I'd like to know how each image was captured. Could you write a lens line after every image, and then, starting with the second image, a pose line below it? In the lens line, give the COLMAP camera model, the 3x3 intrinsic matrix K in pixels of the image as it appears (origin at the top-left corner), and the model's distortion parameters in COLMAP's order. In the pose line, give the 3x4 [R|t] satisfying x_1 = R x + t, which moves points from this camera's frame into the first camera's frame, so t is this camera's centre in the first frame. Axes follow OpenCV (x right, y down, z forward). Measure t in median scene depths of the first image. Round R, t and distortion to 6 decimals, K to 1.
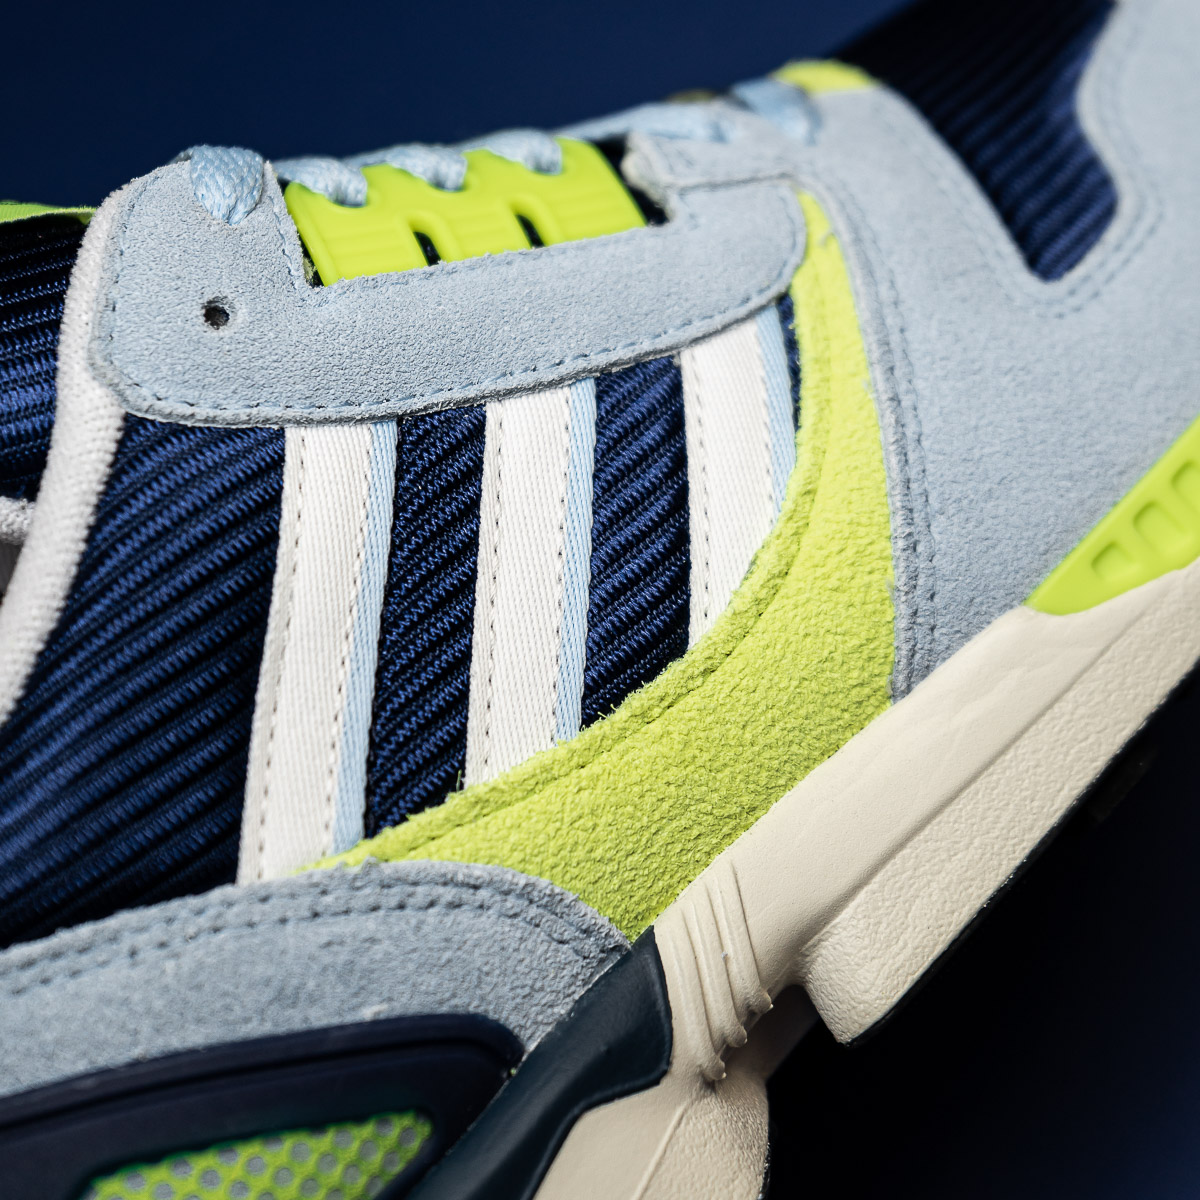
lens RADIAL K [[3528.9, 0, 598.5], [0, 3528.9, 596.6], [0, 0, 1]] dist [0.024062, 0.000000]
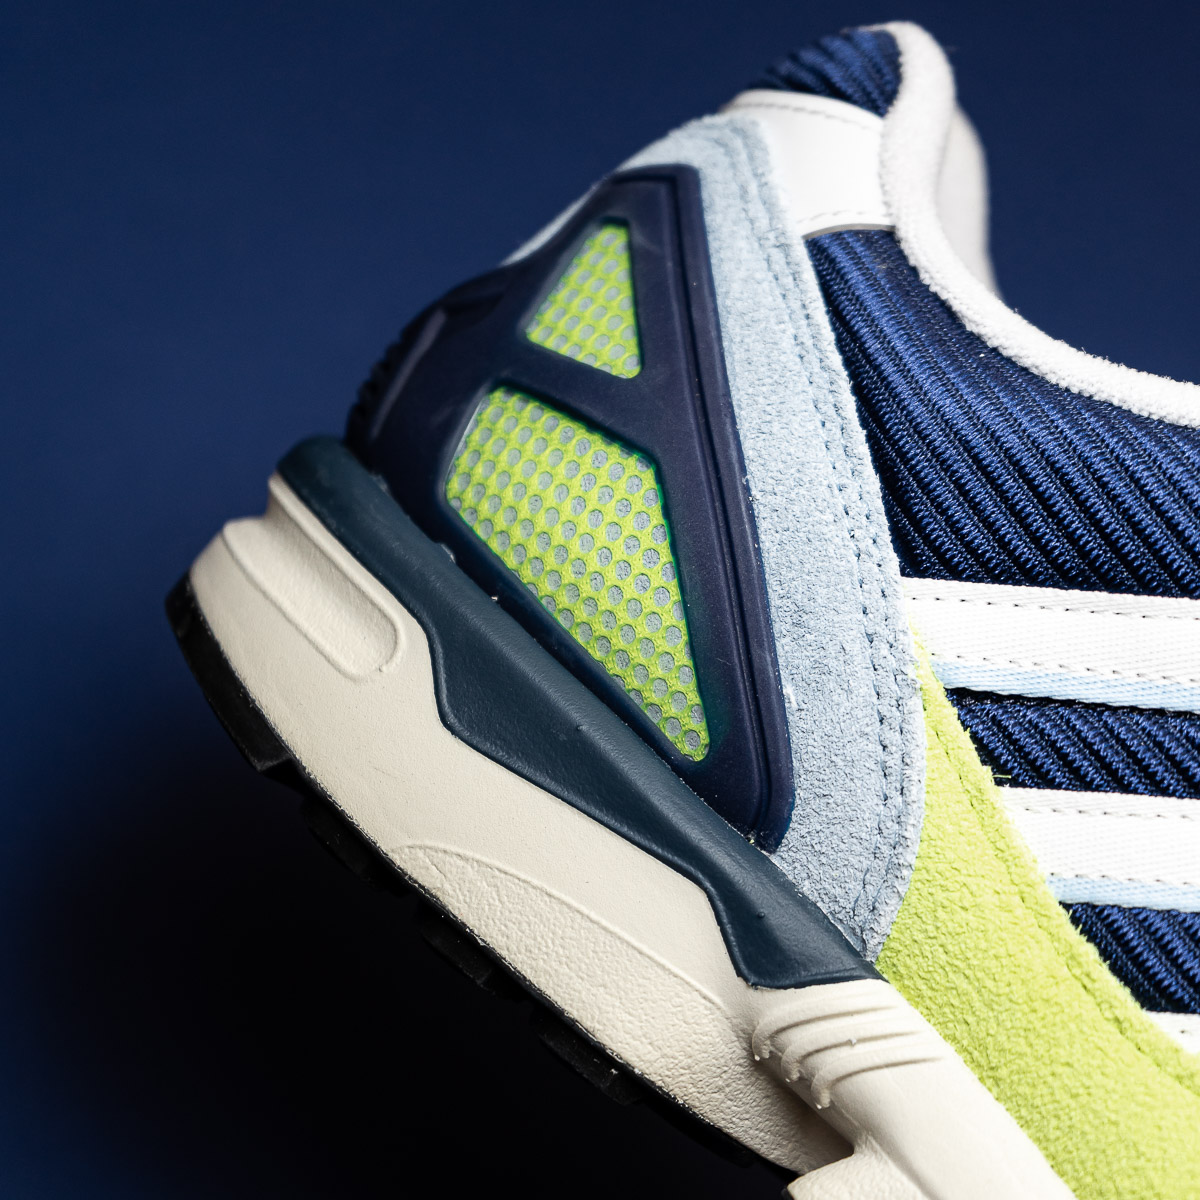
lens RADIAL K [[3528.9, 0, 597.2], [0, 3528.9, 604.4], [0, 0, 1]] dist [0.024062, 0.000000]
pose [[-0.132863, 0.868529, -0.477499, 0.445126], [-0.866925, 0.131678, 0.480731, -0.365199], [0.480404, 0.477828, 0.735454, 0.119890]]
